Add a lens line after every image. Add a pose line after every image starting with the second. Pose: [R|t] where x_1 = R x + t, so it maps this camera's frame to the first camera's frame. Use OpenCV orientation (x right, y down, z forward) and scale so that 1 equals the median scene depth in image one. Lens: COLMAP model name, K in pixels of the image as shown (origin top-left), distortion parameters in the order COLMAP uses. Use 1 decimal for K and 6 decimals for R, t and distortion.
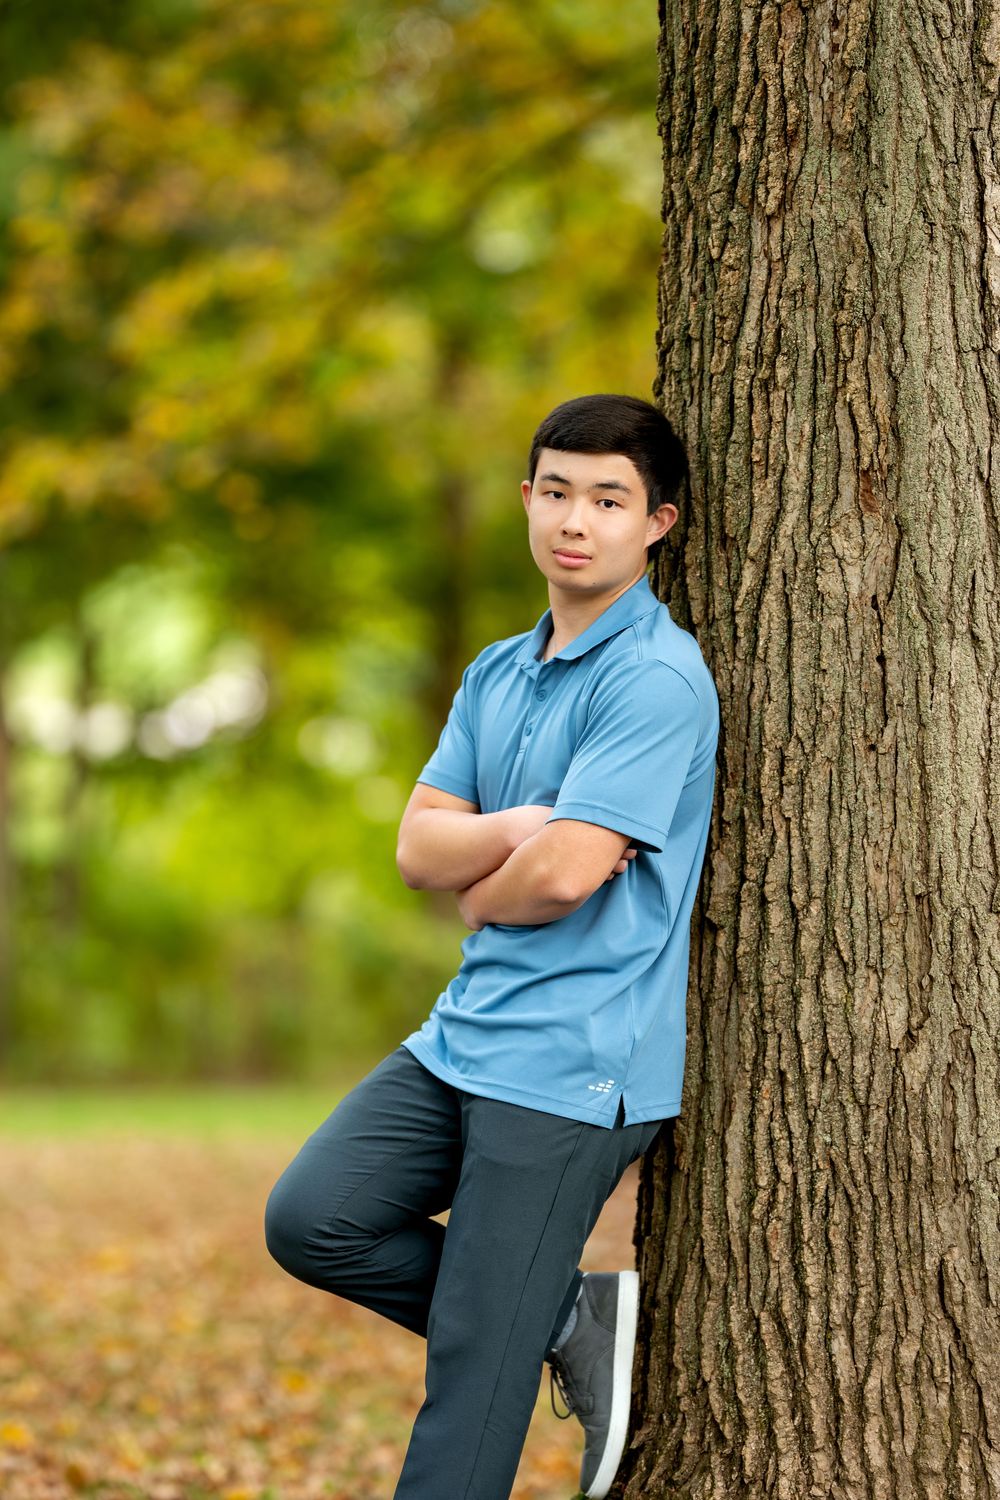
lens RADIAL K [[6412.5, 0, 499.5], [0, 6412.5, 748.8], [0, 0, 1]] dist [0.346786, 0.000000]
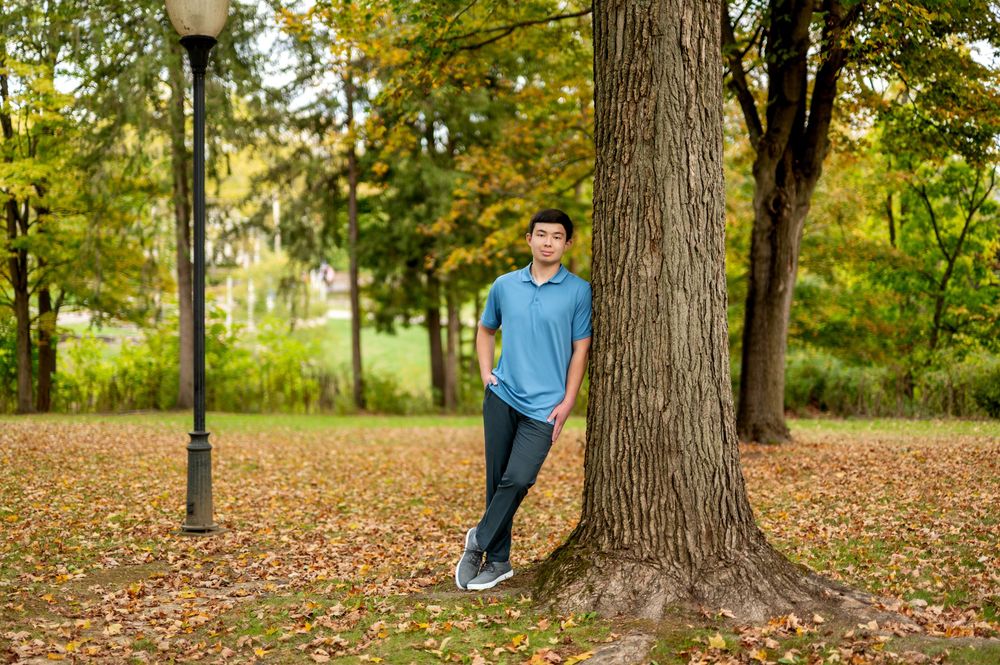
lens RADIAL K [[1460.4, 0, 501.1], [0, 1460.4, 335.7], [0, 0, 1]] dist [0.155062, 0.000000]
pose [[0.997063, 0.009860, -0.075951, 0.036337], [-0.009806, 0.999951, 0.001093, 0.007084], [0.075958, -0.000345, 0.997111, 0.226862]]
